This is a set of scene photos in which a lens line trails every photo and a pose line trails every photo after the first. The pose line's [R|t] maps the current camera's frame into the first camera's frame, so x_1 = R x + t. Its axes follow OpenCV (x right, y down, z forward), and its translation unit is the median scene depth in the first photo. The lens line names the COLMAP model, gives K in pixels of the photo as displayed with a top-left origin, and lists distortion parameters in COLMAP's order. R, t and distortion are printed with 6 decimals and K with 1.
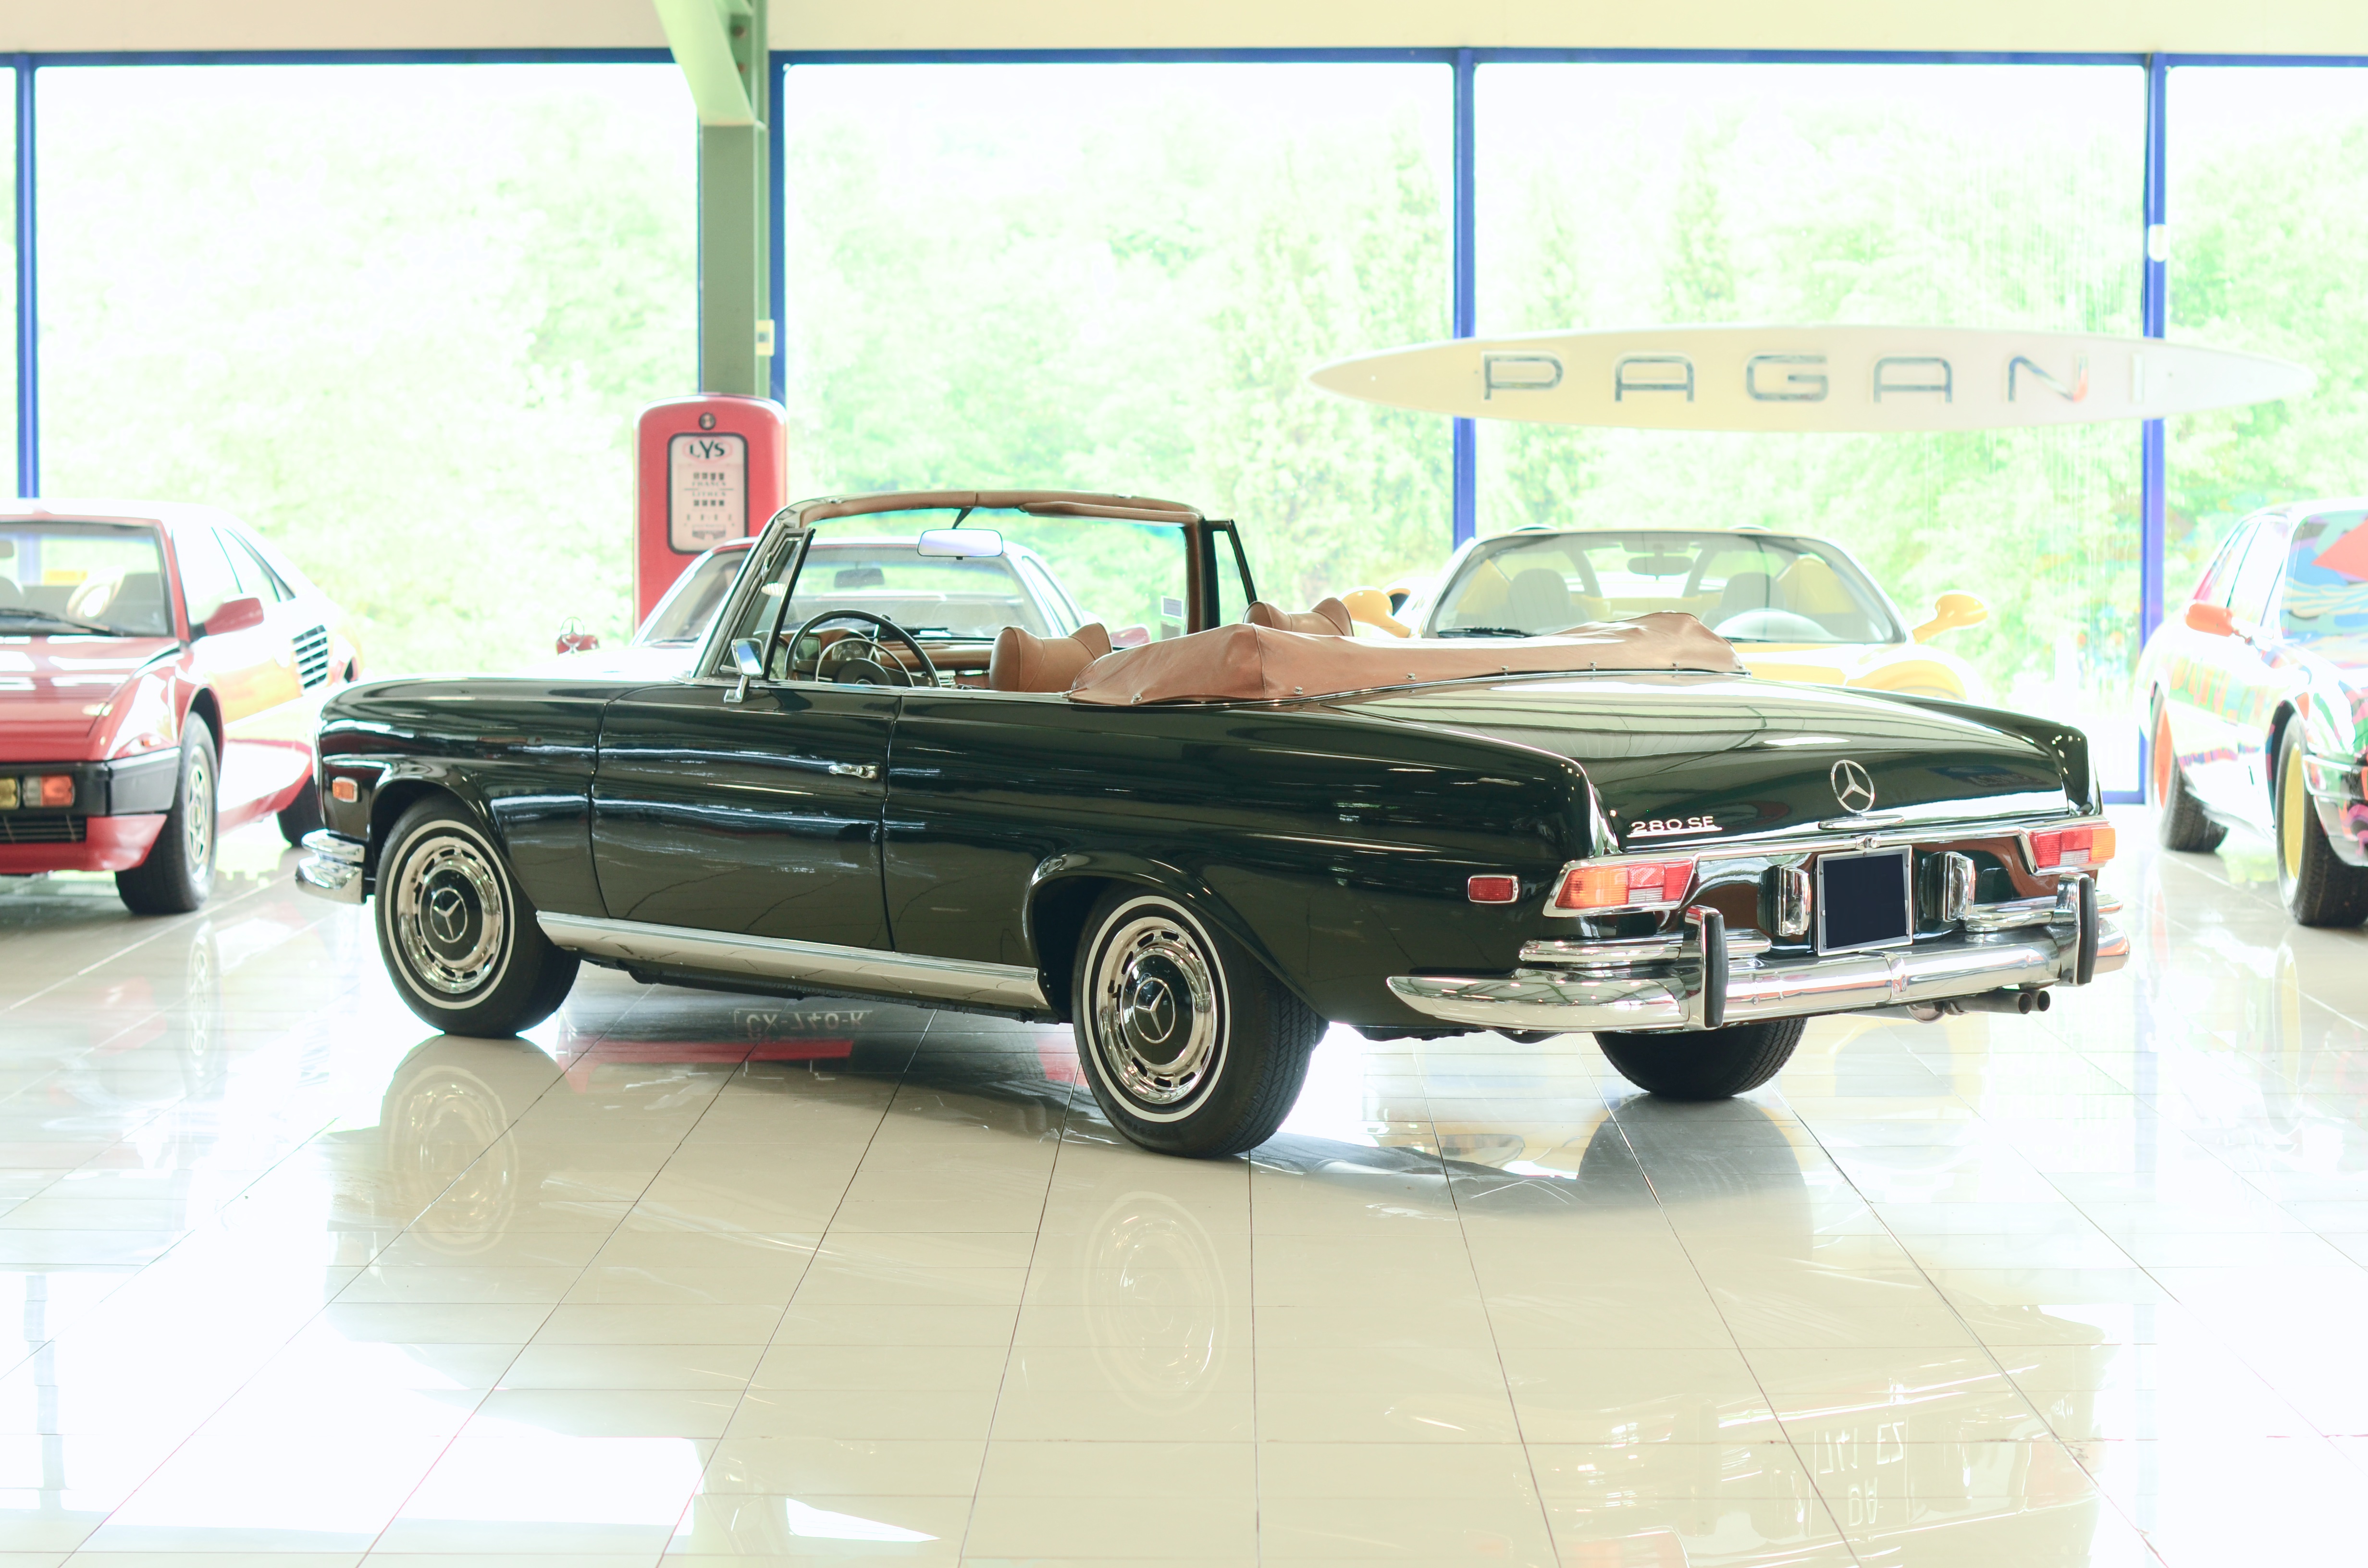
lens RADIAL K [[5199.2, 0, 1184.0], [0, 5199.2, 784.0], [0, 0, 1]] dist [-0.146873, -0.003309]
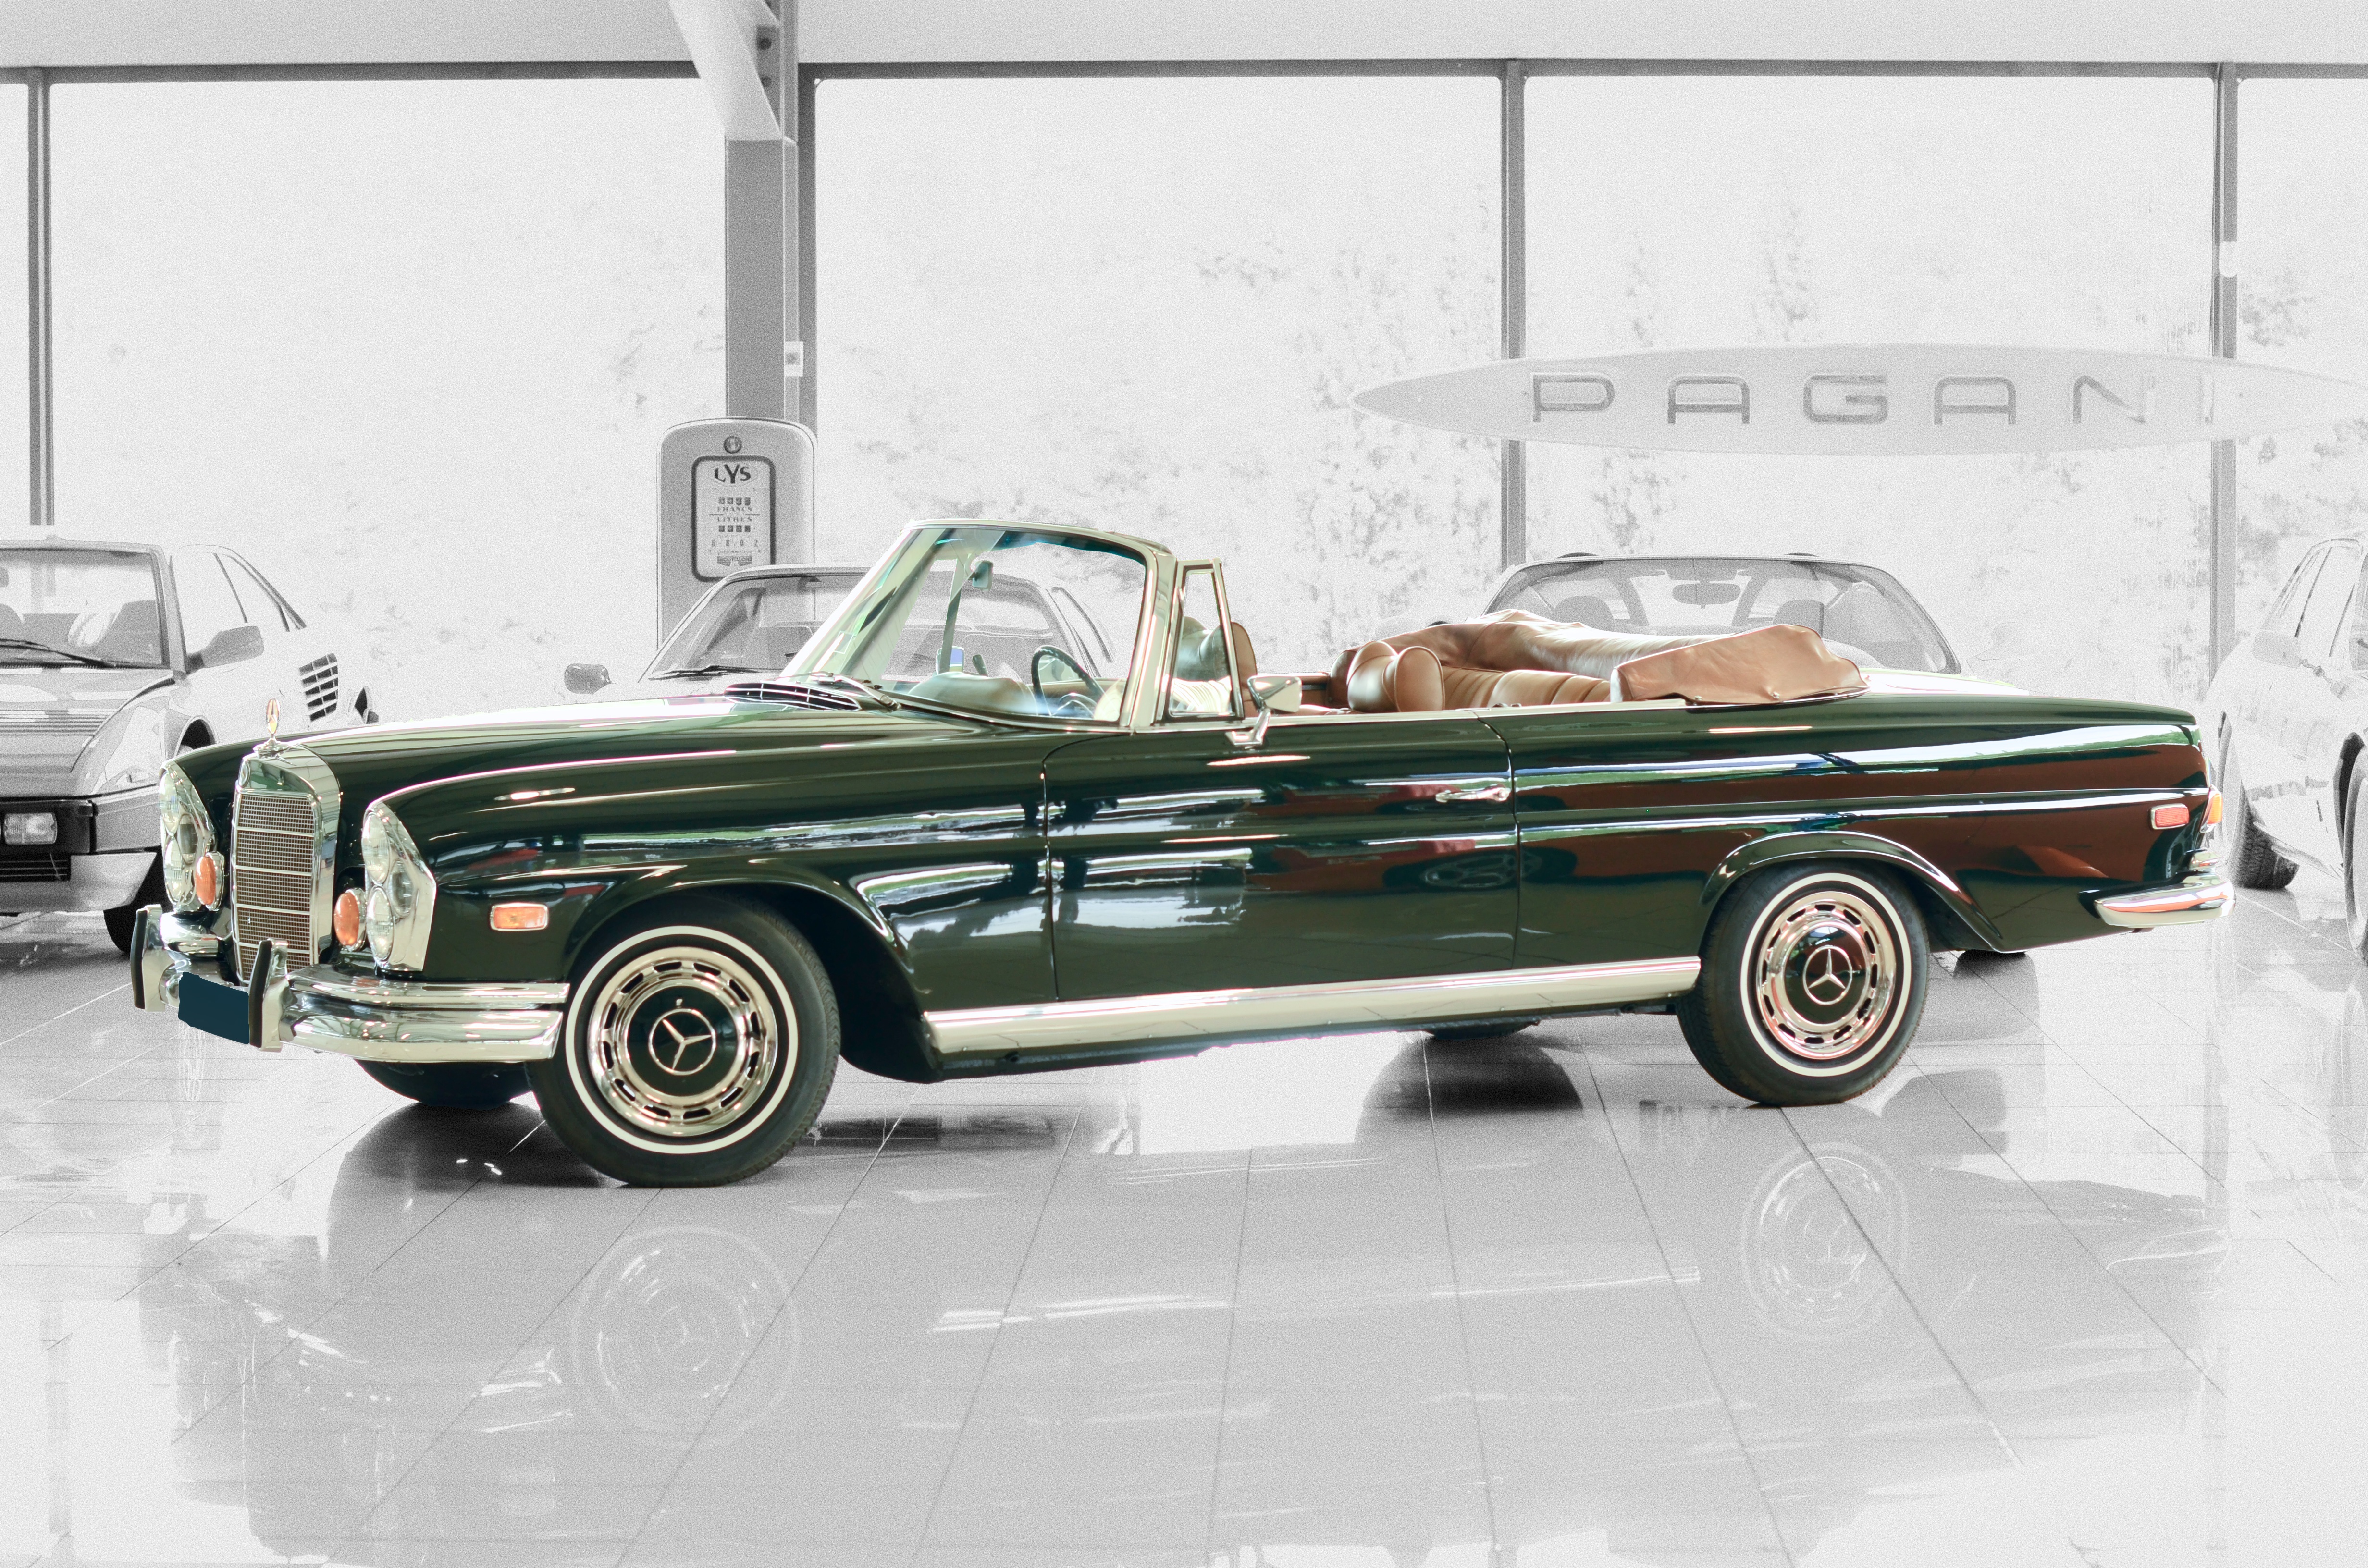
lens RADIAL K [[5199.2, 0, 1184.0], [0, 5199.2, 784.0], [0, 0, 1]] dist [-0.146873, -0.003309]
pose [[0.999837, 0.000175, -0.018030, 0.010009], [-0.000252, 0.999991, -0.004228, -0.002109], [0.018029, 0.004232, 0.999829, 0.027669]]
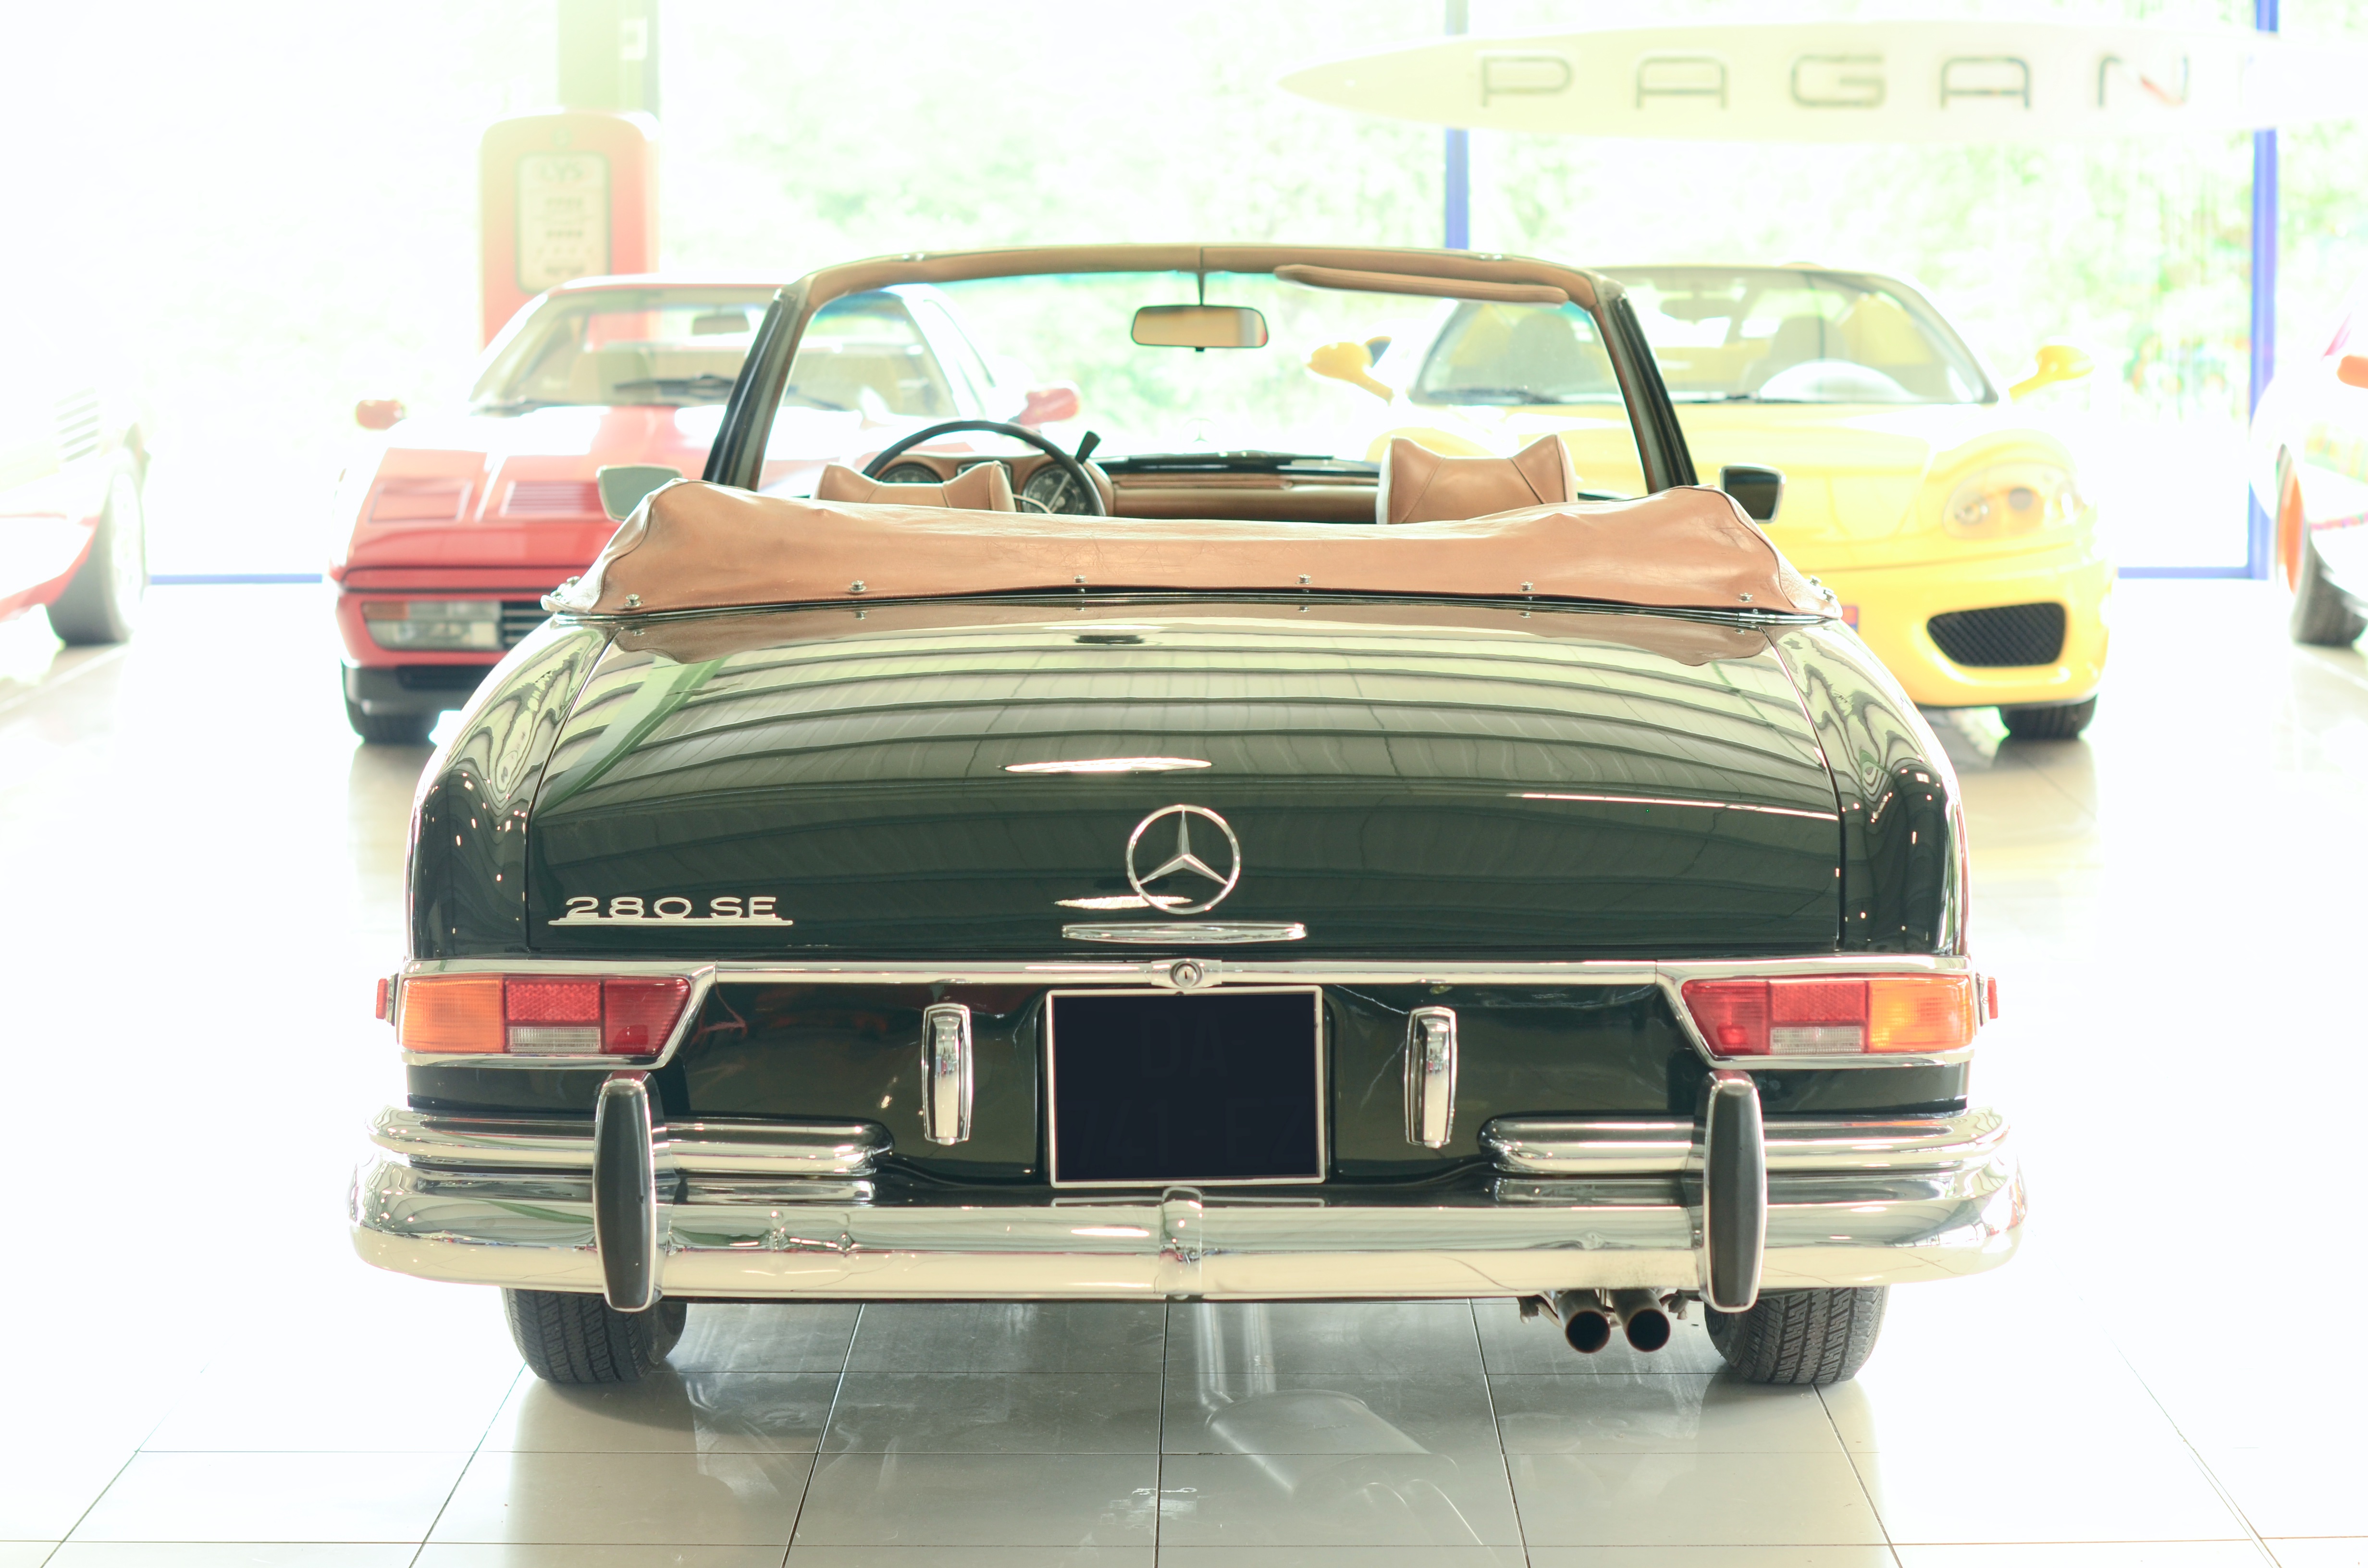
lens RADIAL K [[5206.7, 0, 1053.9], [0, 5206.7, 680.2], [0, 0, 1]] dist [-0.139954, -0.684131]
pose [[0.999752, -0.002857, -0.022082, 0.006570], [0.003634, 0.999372, 0.035256, -0.010699], [0.021967, -0.035328, 0.999134, 0.148605]]
